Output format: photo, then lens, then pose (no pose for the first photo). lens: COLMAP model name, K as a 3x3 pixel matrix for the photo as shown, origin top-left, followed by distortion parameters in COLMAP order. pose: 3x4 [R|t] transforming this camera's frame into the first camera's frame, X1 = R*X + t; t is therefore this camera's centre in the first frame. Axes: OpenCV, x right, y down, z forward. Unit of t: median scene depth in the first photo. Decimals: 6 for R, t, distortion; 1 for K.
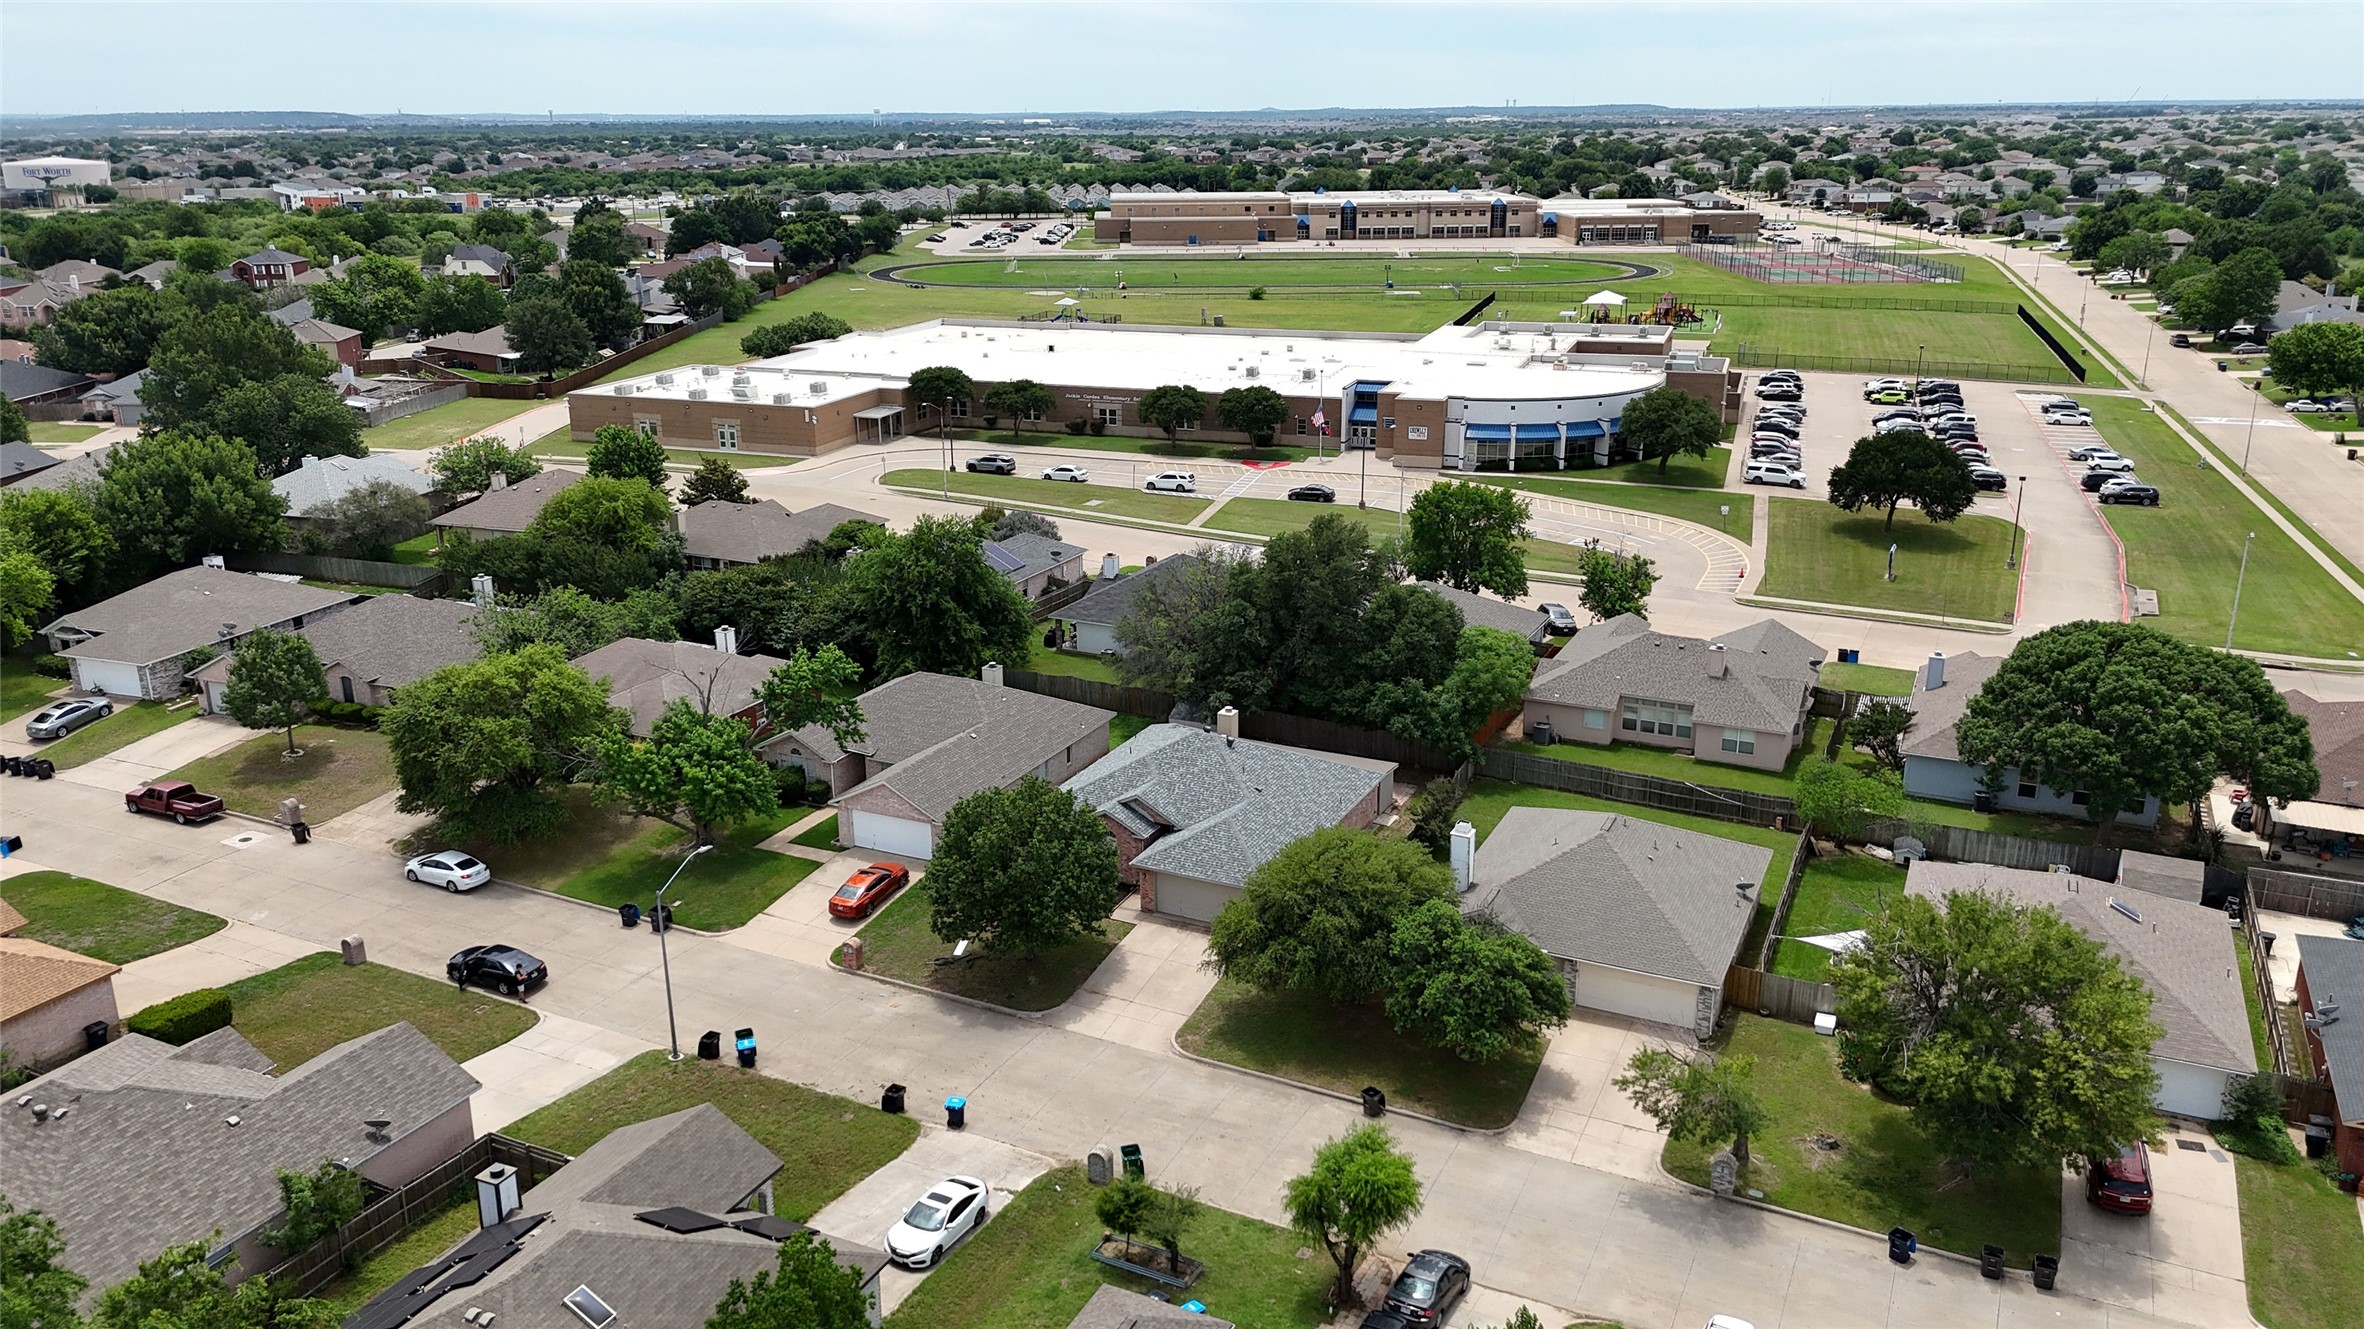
lens RADIAL K [[1739.4, 0, 1185.6], [0, 1739.4, 638.9], [0, 0, 1]] dist [0.099351, -0.128240]
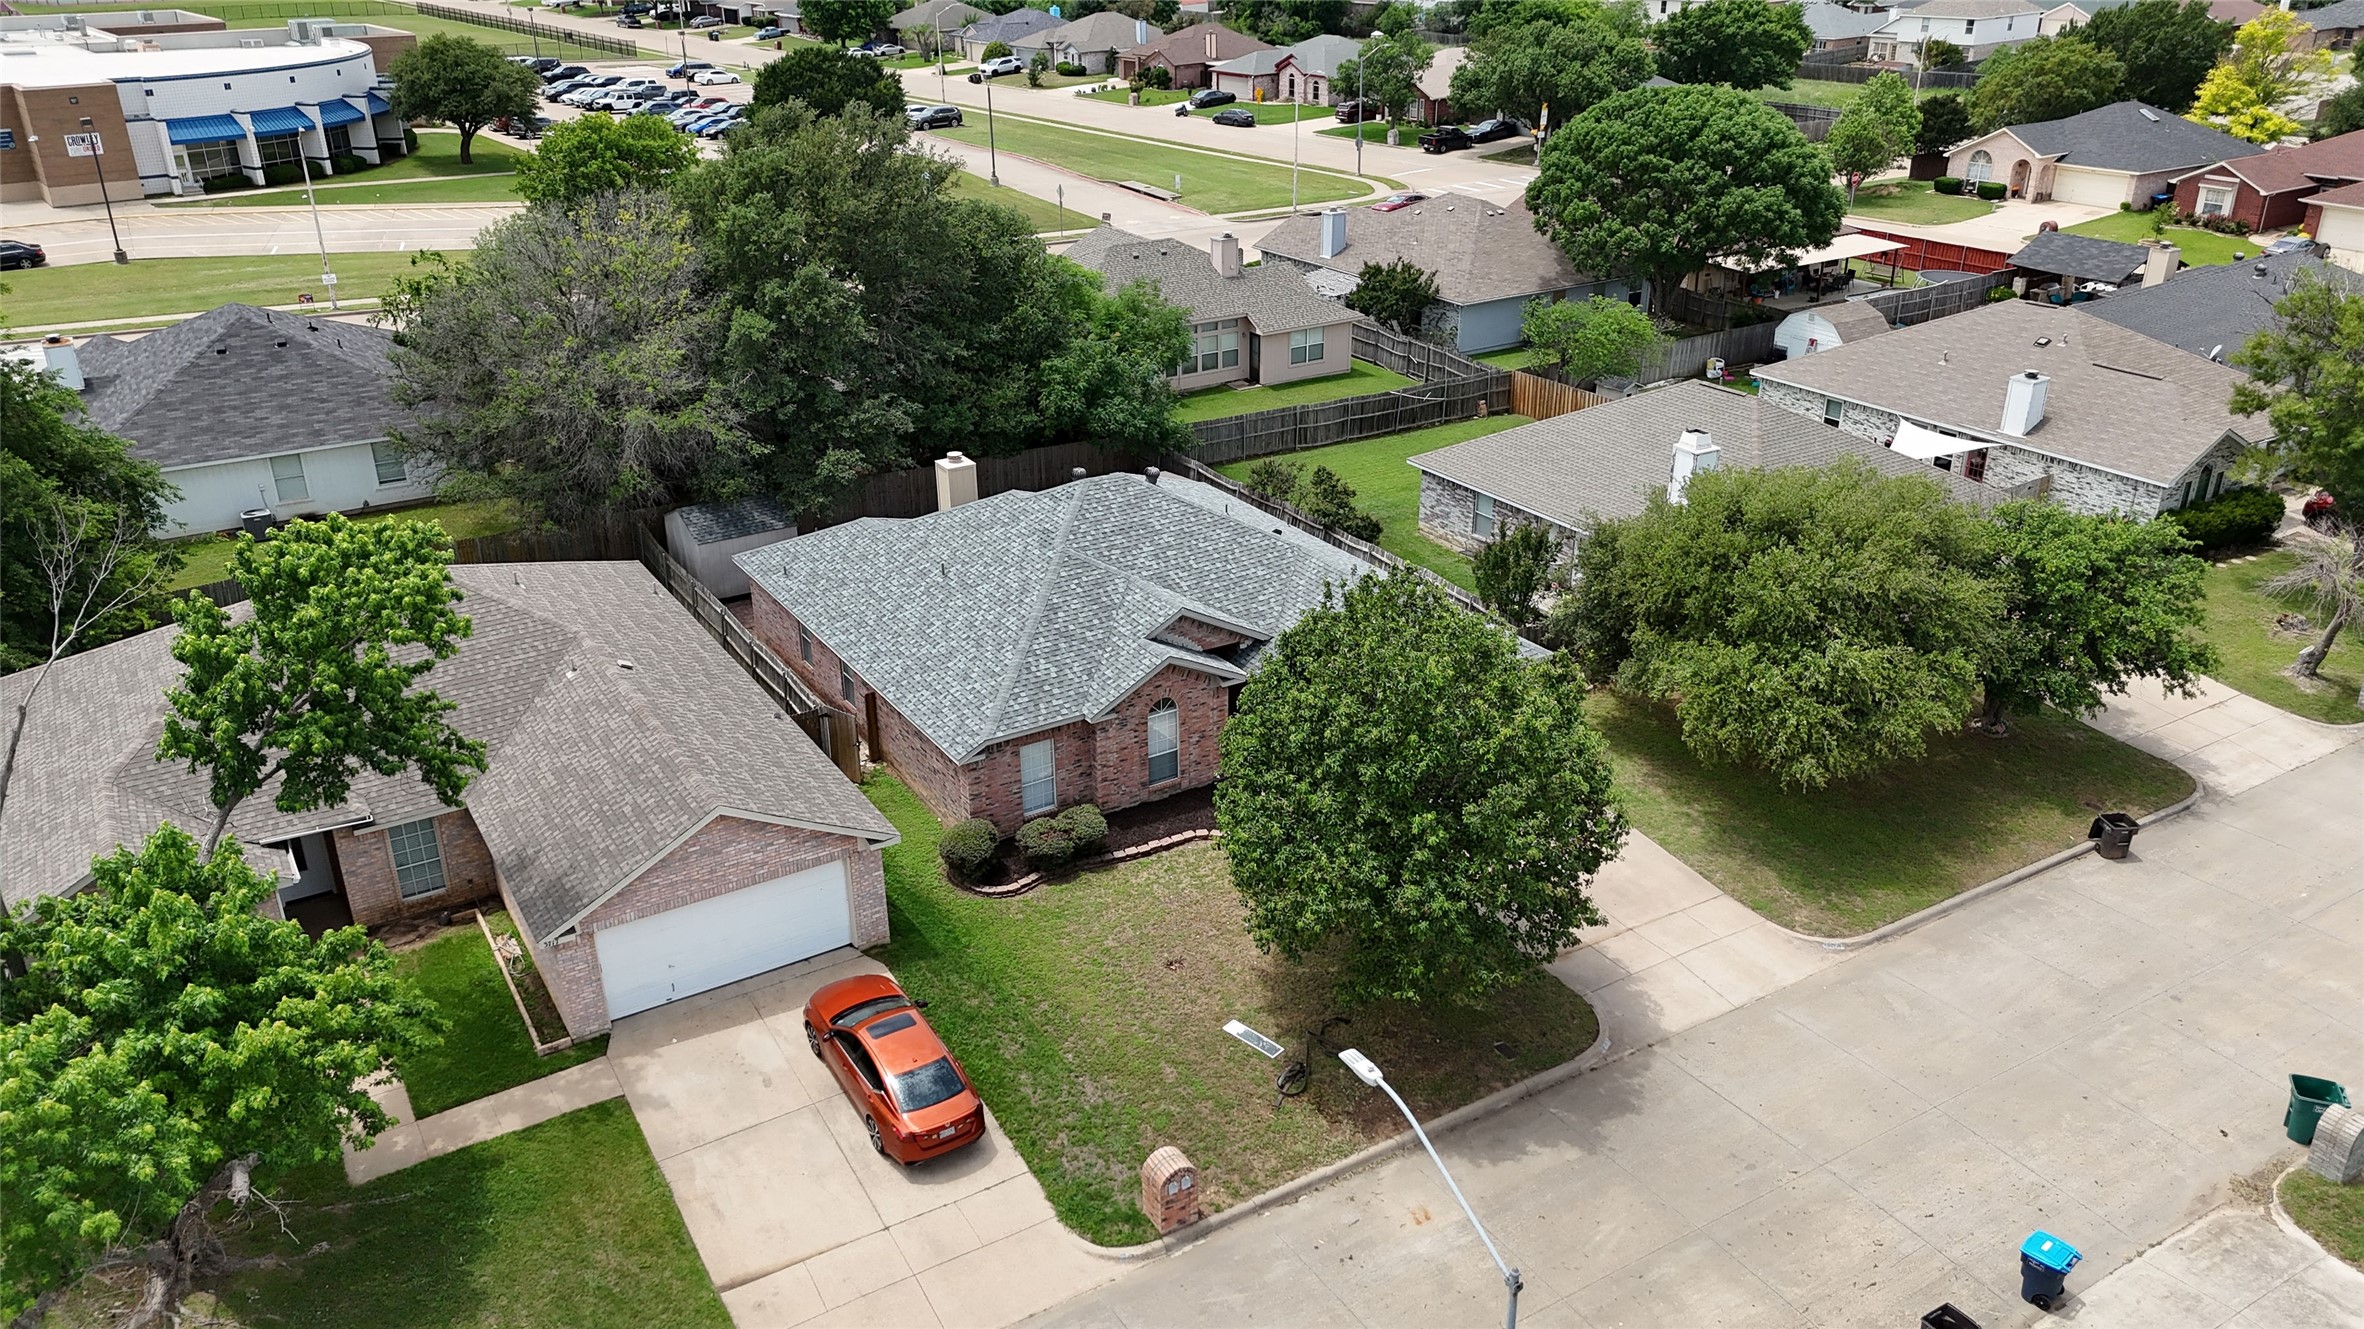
lens RADIAL K [[1737.3, 0, 1188.2], [0, 1737.3, 666.0], [0, 0, 1]] dist [0.070913, -0.071116]
pose [[0.535131, -0.346201, 0.770571, -0.329049], [0.247451, 0.936396, 0.248858, -0.012064], [-0.807715, 0.057507, 0.586762, 0.583417]]
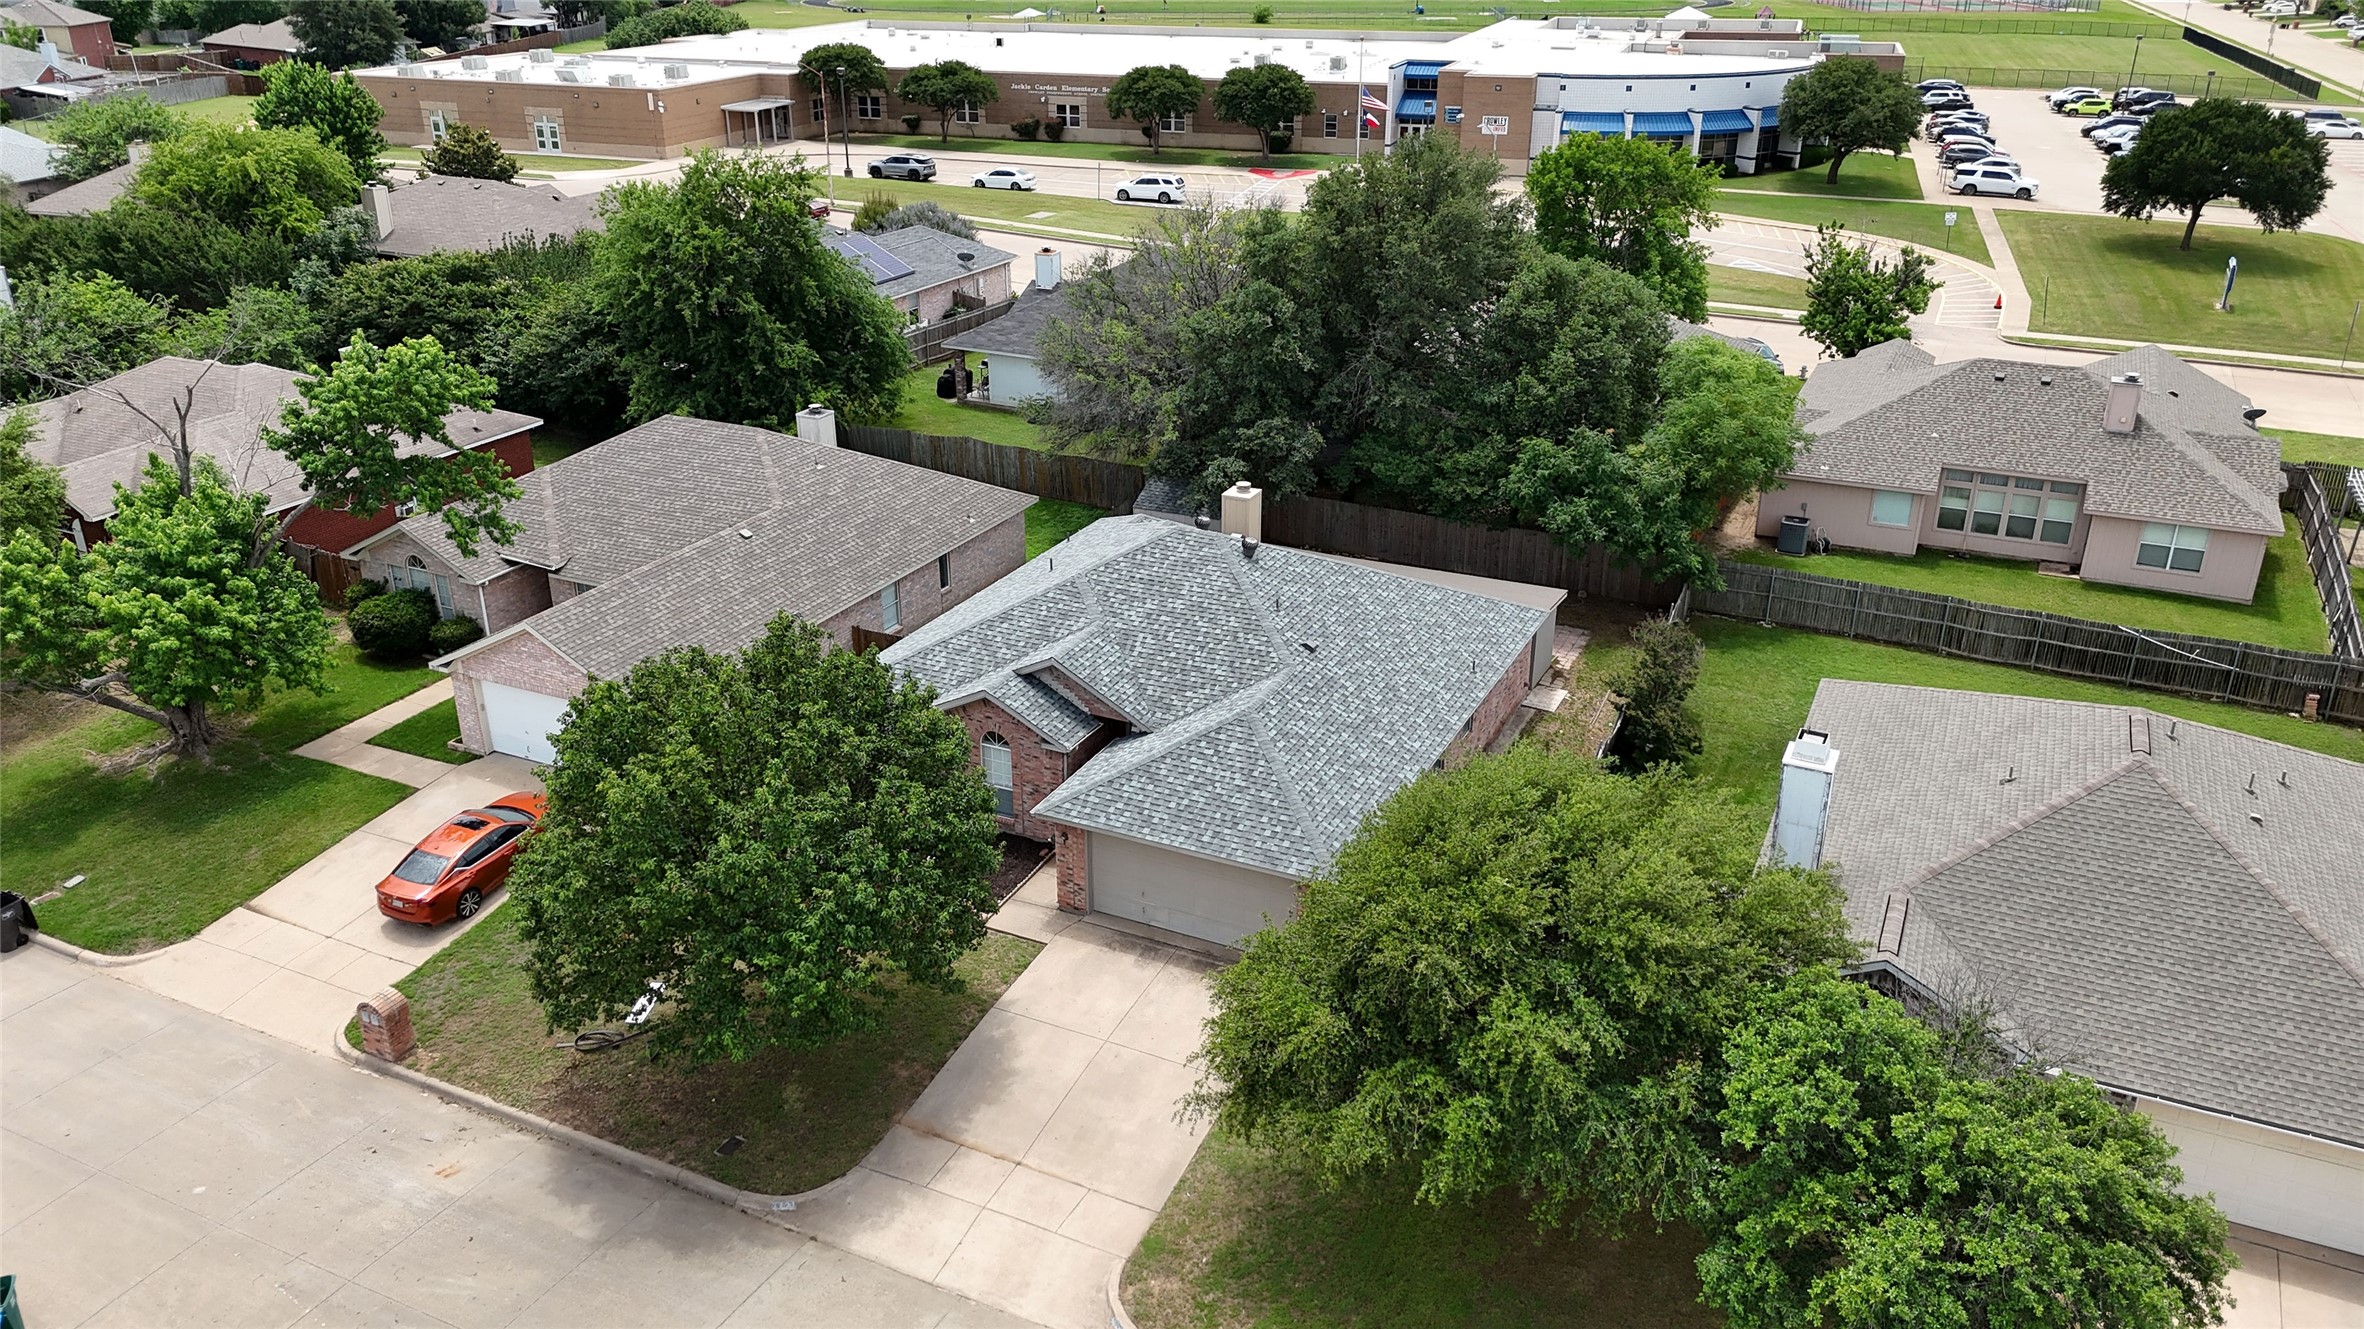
lens RADIAL K [[1741.5, 0, 1185.1], [0, 1741.5, 656.2], [0, 0, 1]] dist [0.065133, -0.061541]
pose [[0.999982, 0.003440, 0.004894, 0.004518], [-0.003982, 0.993326, 0.115273, 0.028261], [-0.004465, -0.115291, 0.993322, 0.433122]]
